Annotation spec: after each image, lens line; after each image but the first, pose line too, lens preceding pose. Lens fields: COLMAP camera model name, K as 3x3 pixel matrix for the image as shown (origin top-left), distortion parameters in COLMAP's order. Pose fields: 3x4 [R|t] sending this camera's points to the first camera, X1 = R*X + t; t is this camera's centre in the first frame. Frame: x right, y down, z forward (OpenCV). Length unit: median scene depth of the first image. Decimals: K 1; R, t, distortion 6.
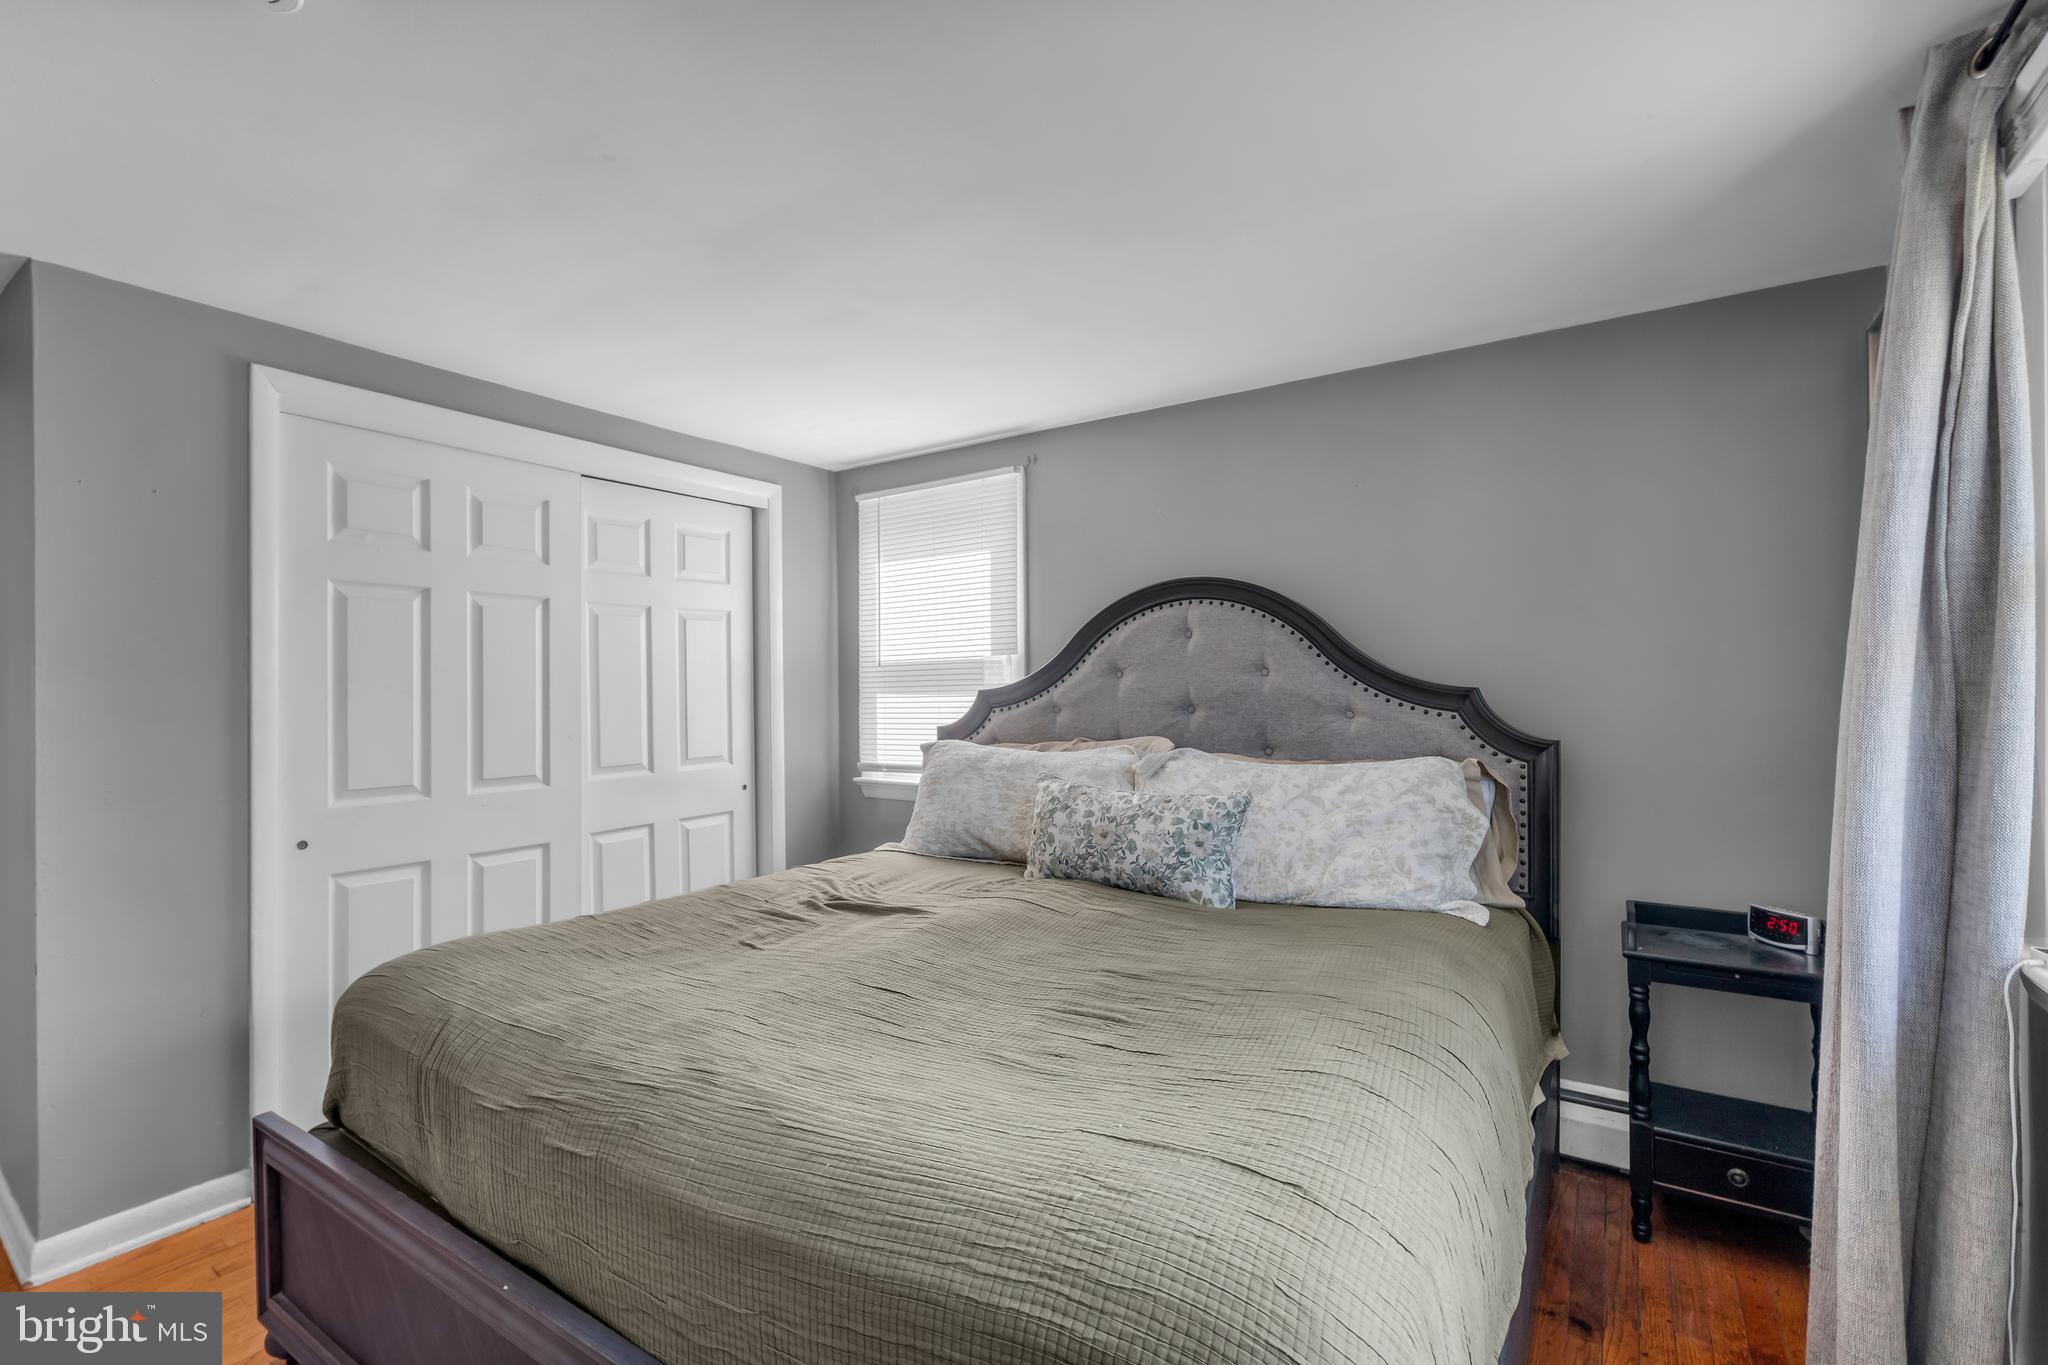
lens RADIAL K [[896.2, 0, 1002.0], [0, 896.2, 675.1], [0, 0, 1]] dist [-0.000972, -0.001454]
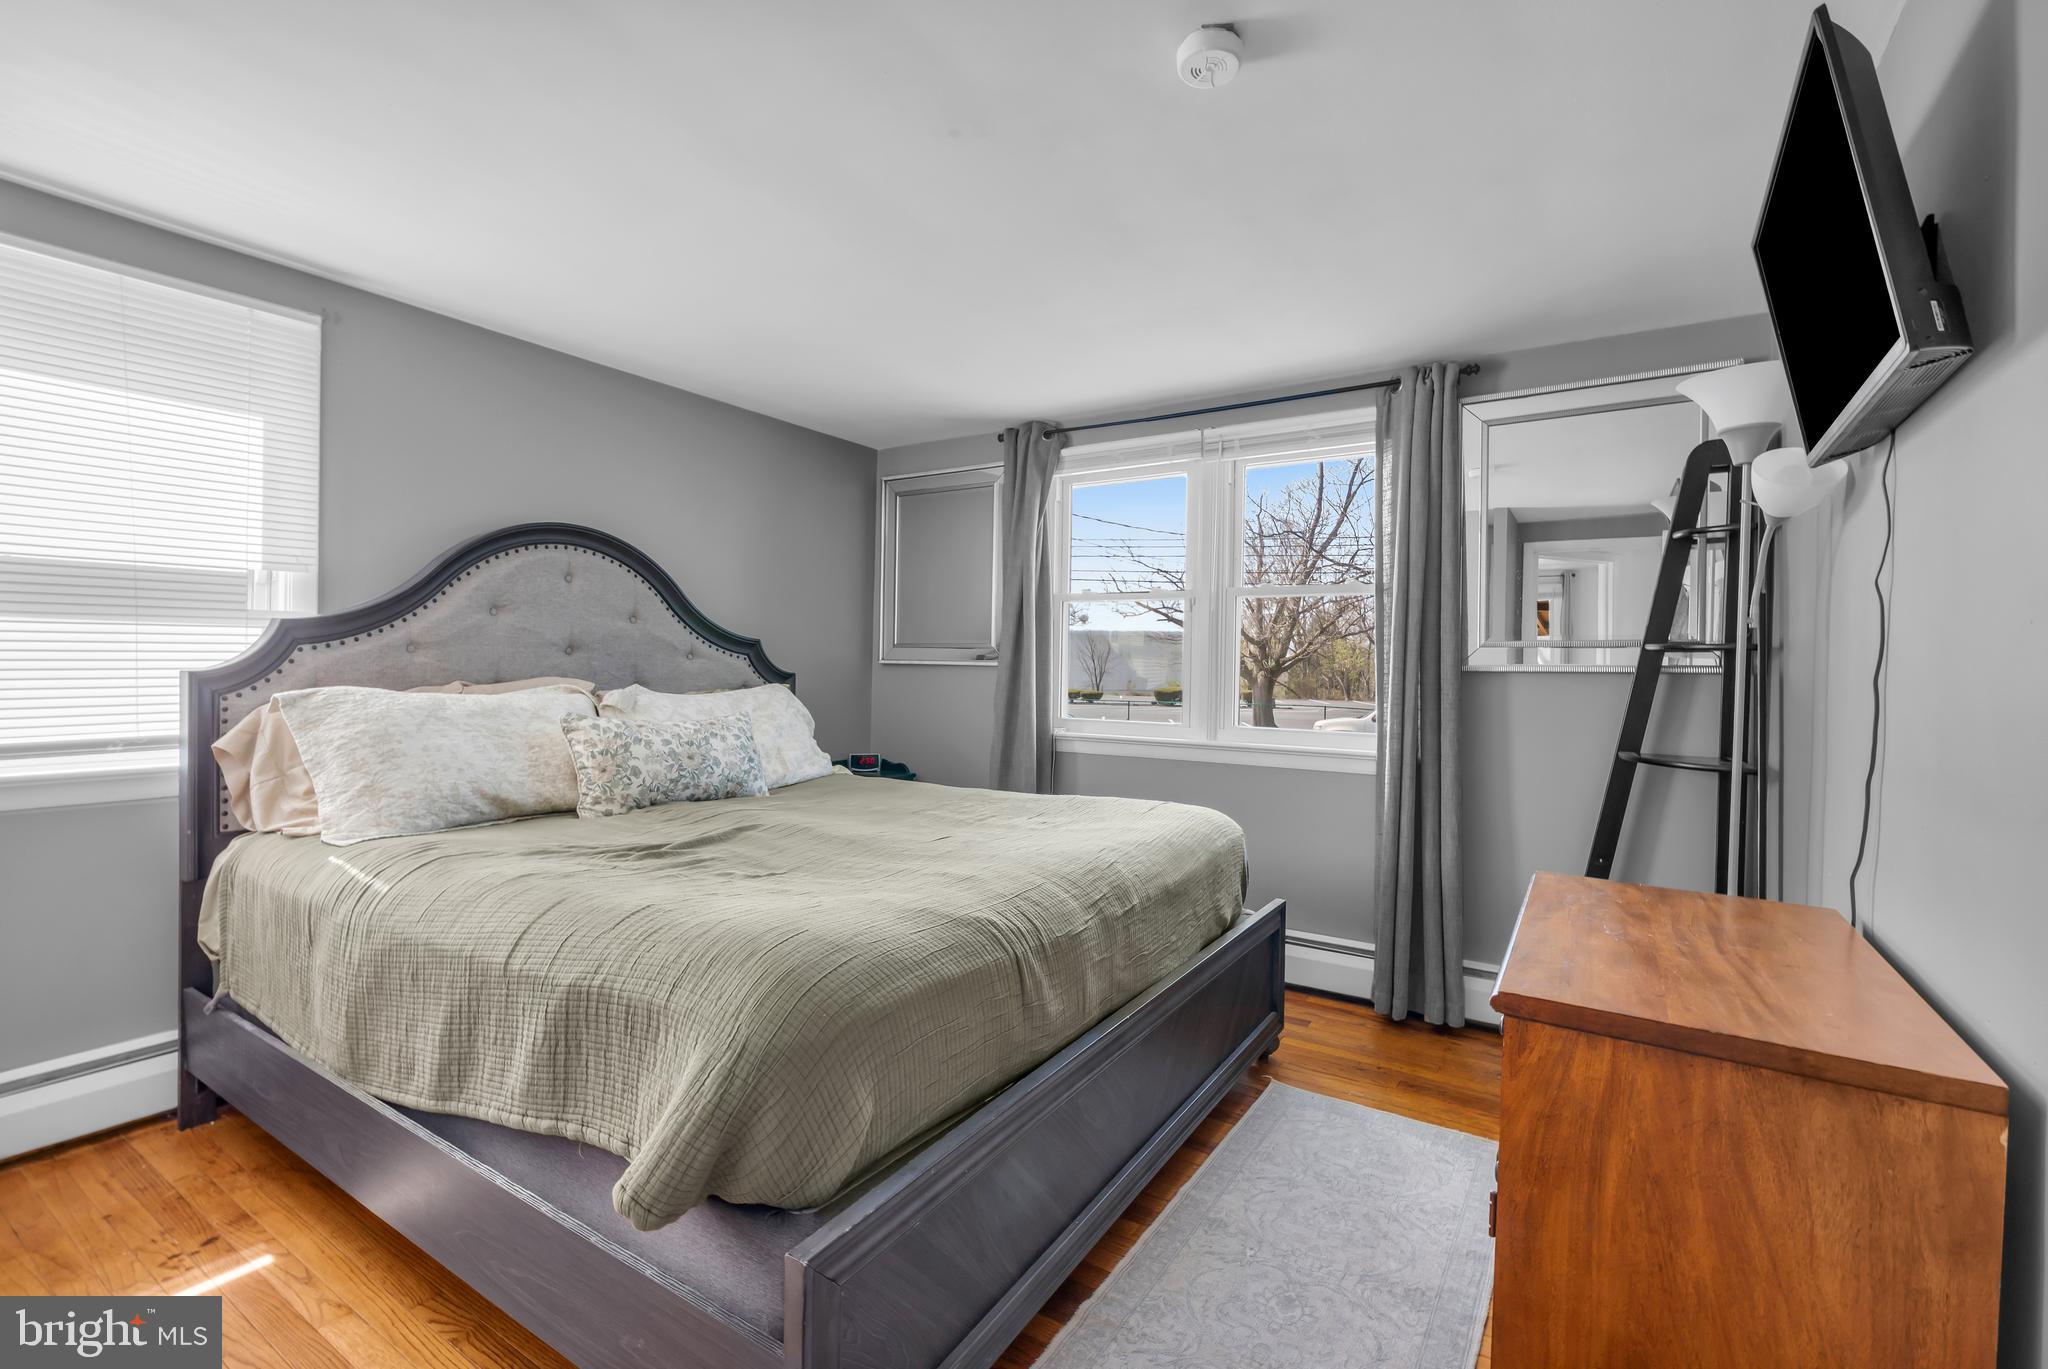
lens RADIAL K [[896.2, 0, 1002.0], [0, 896.2, 677.1], [0, 0, 1]] dist [-0.000972, -0.001454]
pose [[-0.020739, -0.002306, 0.999782, -0.924489], [-0.027386, 0.999623, 0.001738, 0.058016], [-0.999410, -0.027344, -0.020794, 0.570554]]
